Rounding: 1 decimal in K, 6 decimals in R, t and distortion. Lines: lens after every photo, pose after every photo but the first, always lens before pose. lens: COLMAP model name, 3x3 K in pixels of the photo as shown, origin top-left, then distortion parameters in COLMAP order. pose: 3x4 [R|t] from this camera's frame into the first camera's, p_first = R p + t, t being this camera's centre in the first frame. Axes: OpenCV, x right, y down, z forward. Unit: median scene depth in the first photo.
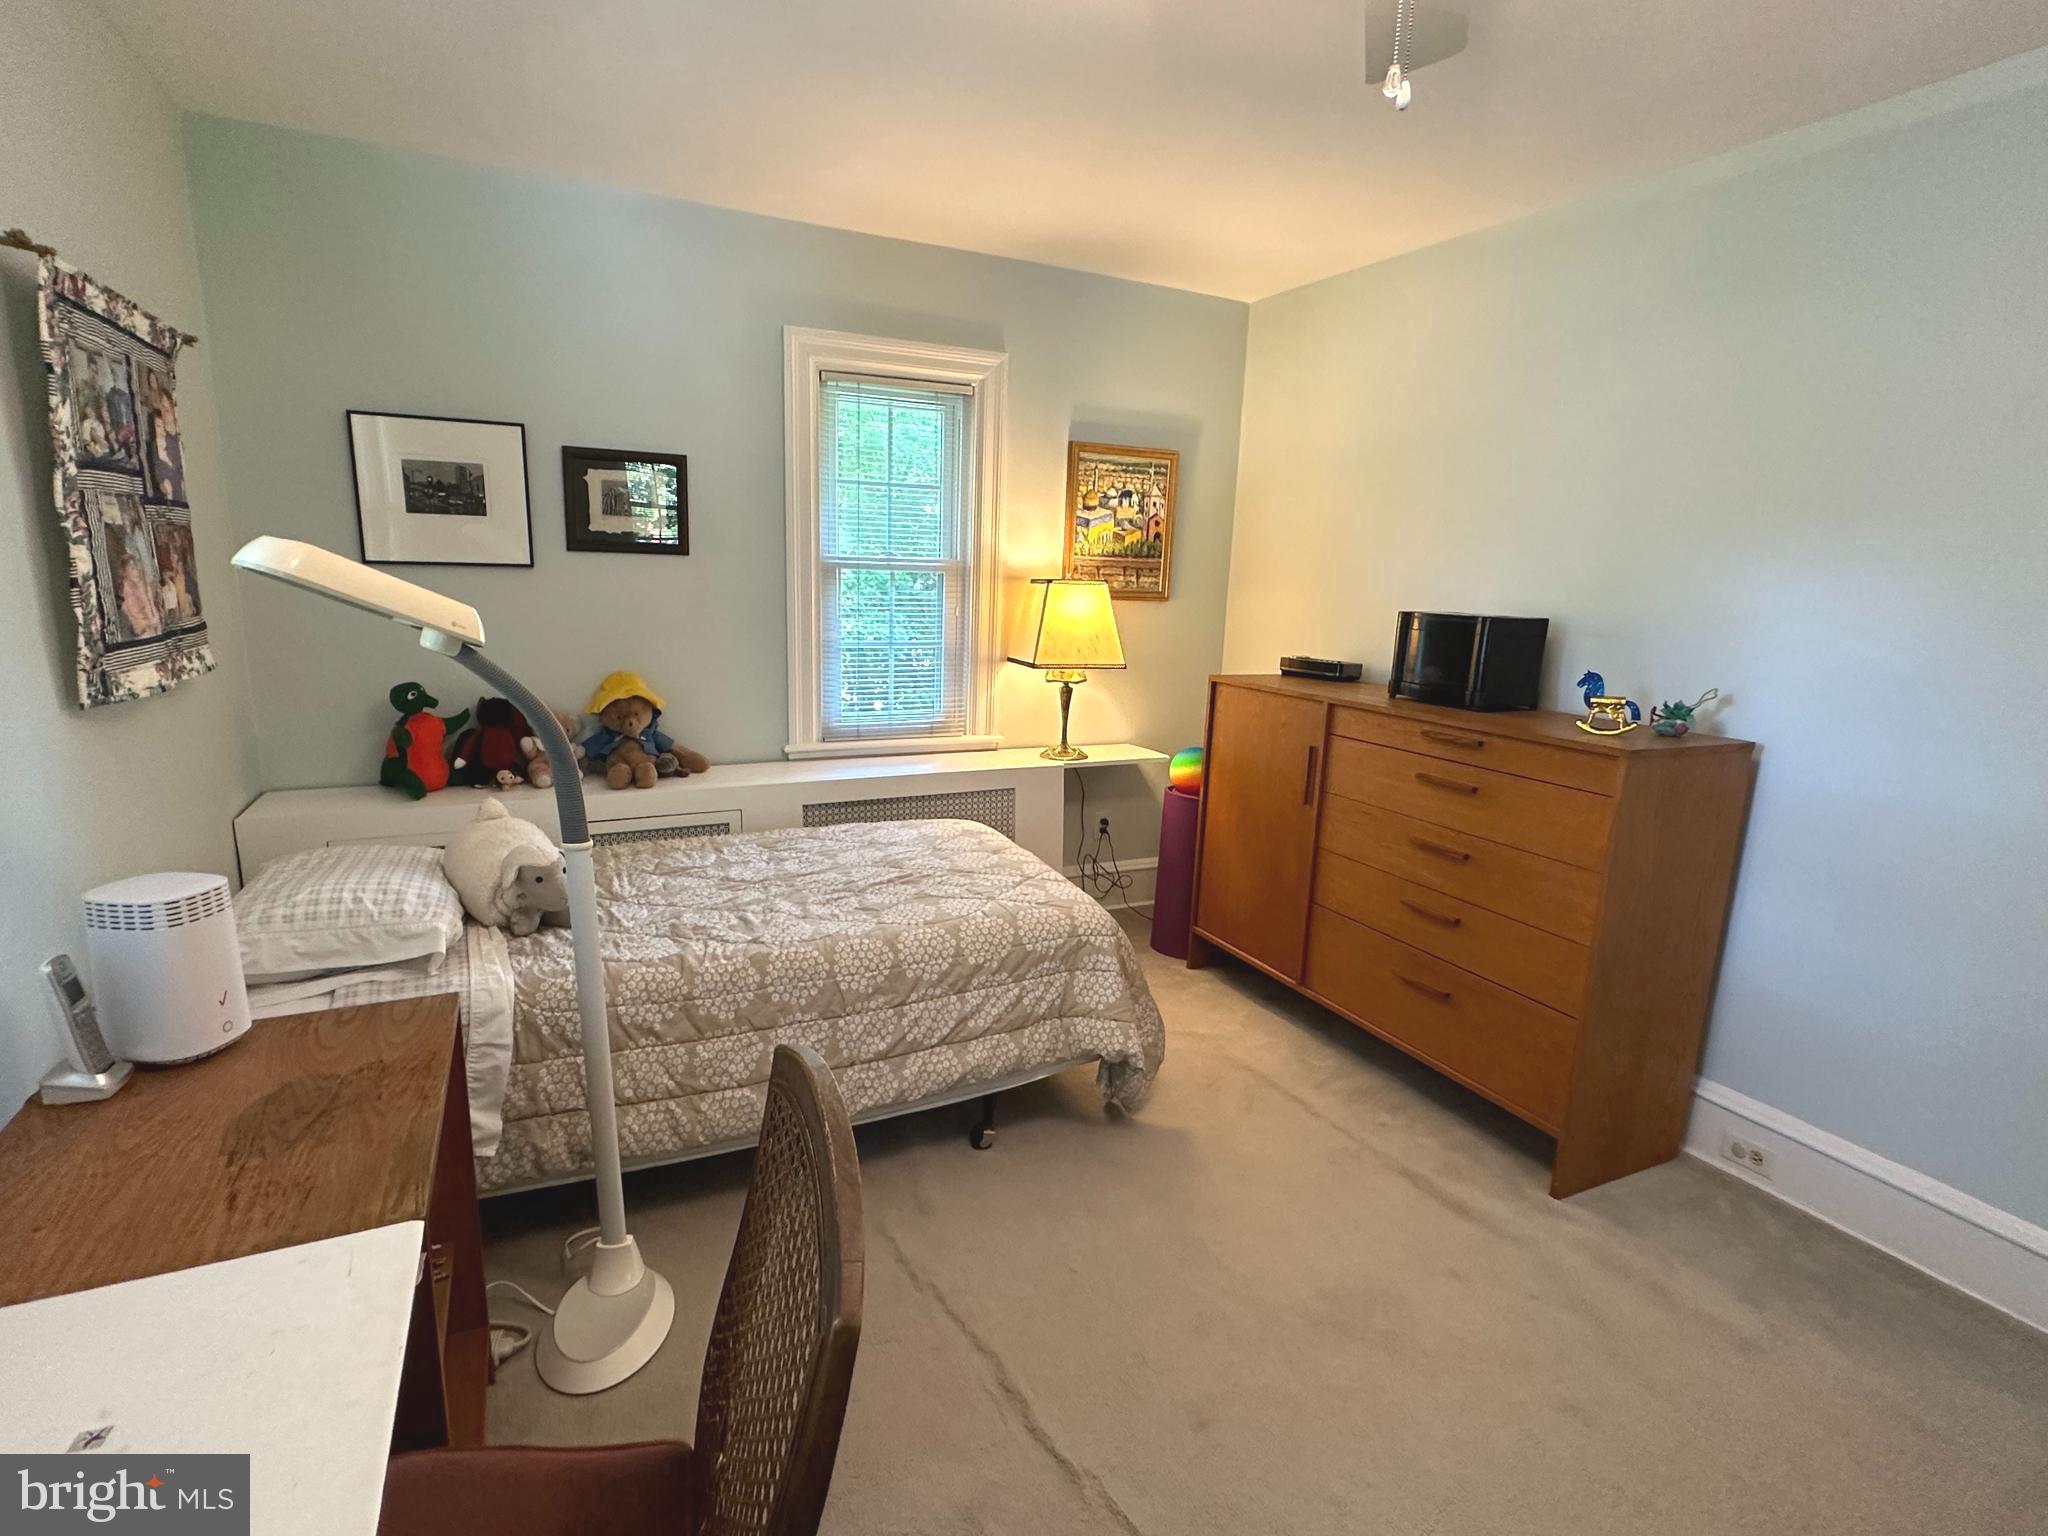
lens RADIAL K [[994.9, 0, 1017.2], [0, 994.9, 768.9], [0, 0, 1]] dist [-0.005777, 0.000066]
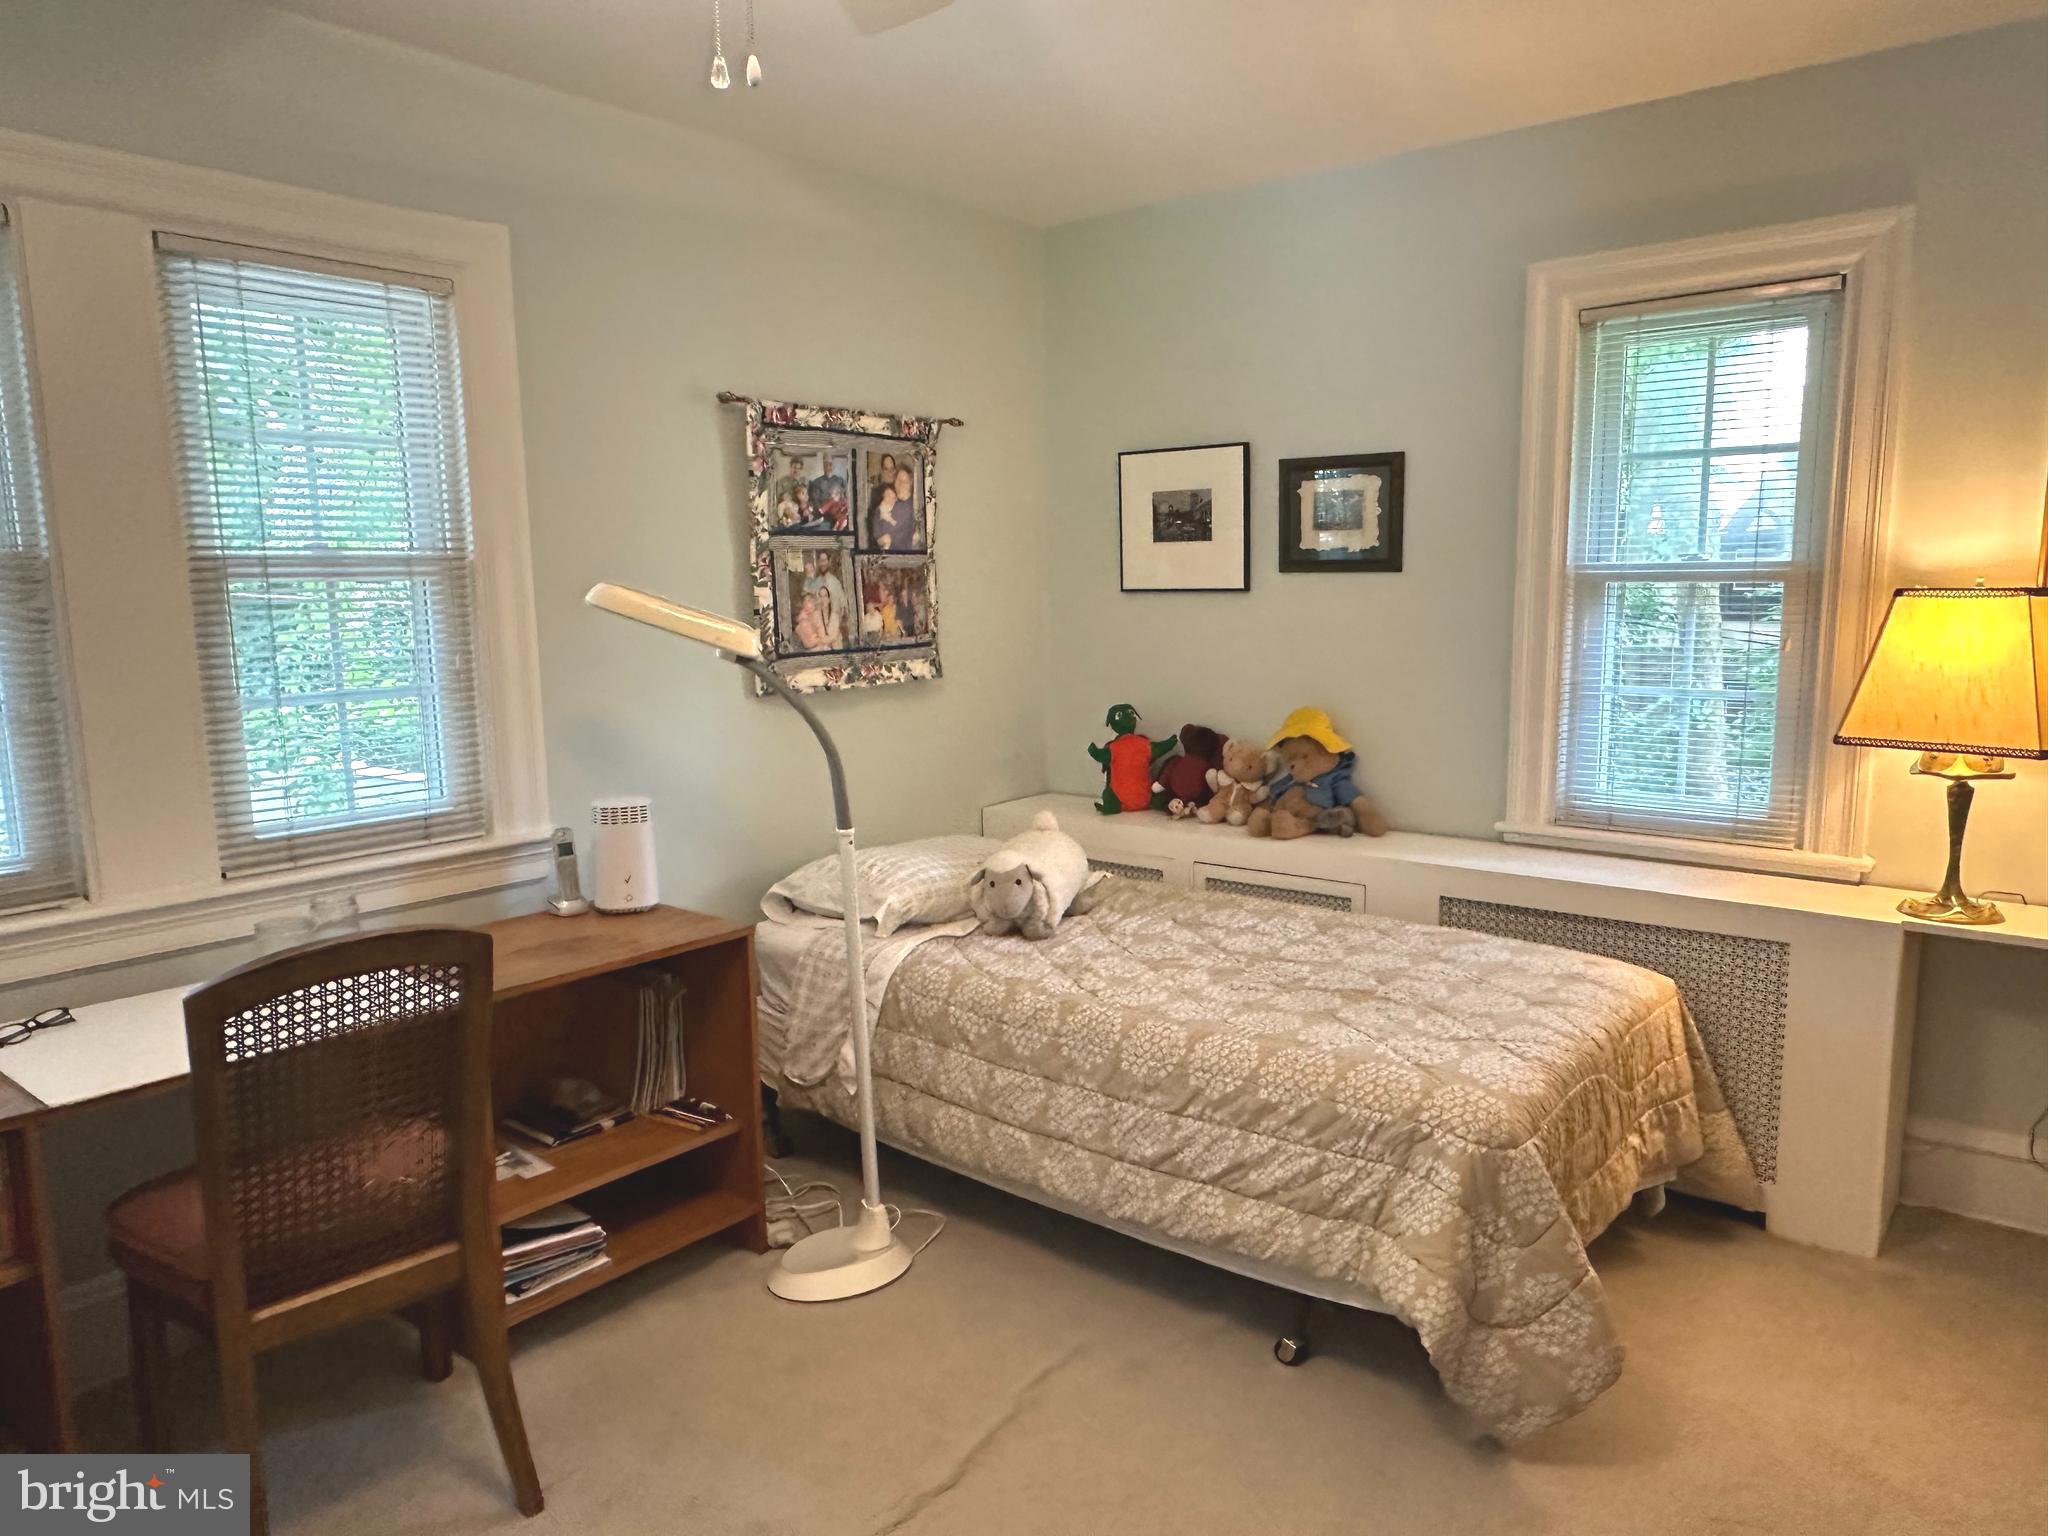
lens RADIAL K [[1380.1, 0, 1021.4], [0, 1380.1, 775.2], [0, 0, 1]] dist [-0.004386, 0.004410]
pose [[0.422361, 0.095945, -0.901336, 0.762411], [-0.154566, 0.987442, 0.032682, -0.050914], [0.893152, 0.125512, 0.431887, 0.331999]]
